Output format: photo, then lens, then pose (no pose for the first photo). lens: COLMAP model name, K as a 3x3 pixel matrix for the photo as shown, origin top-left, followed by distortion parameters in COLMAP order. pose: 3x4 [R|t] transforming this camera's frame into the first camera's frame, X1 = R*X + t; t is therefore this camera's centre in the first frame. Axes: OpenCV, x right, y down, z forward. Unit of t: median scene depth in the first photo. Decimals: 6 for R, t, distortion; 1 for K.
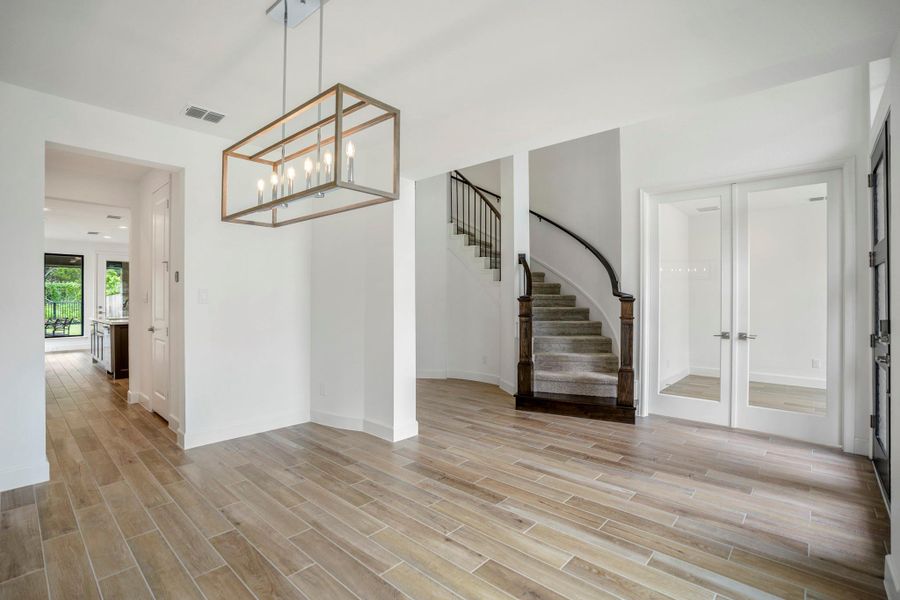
lens RADIAL K [[417.0, 0, 445.6], [0, 417.0, 298.2], [0, 0, 1]] dist [-0.029298, 0.004603]
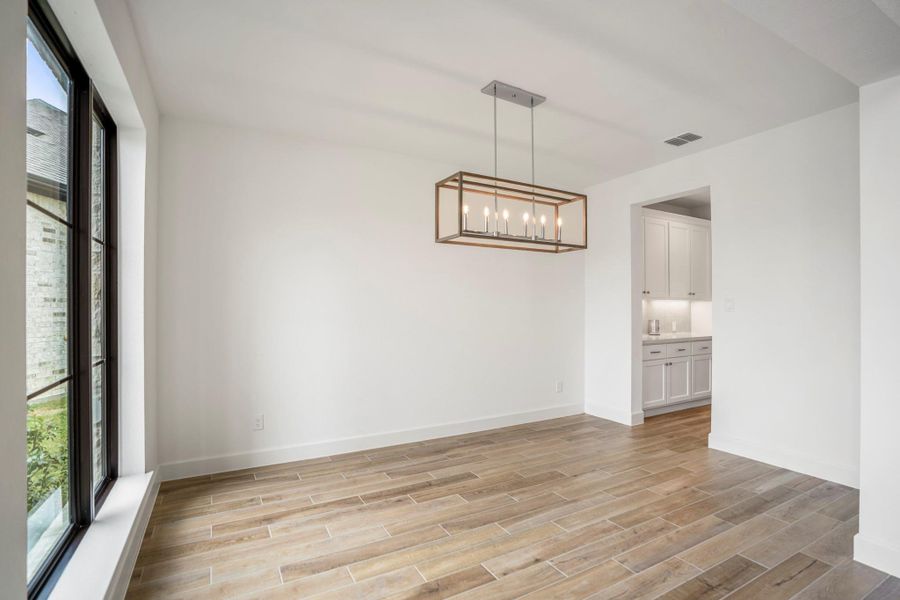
lens RADIAL K [[417.0, 0, 447.6], [0, 417.0, 306.9], [0, 0, 1]] dist [-0.029298, 0.004603]
pose [[-0.298951, -0.004599, -0.954257, 0.751594], [0.002037, 0.999983, -0.005457, 0.006340], [0.954266, -0.003575, -0.298937, 0.840529]]
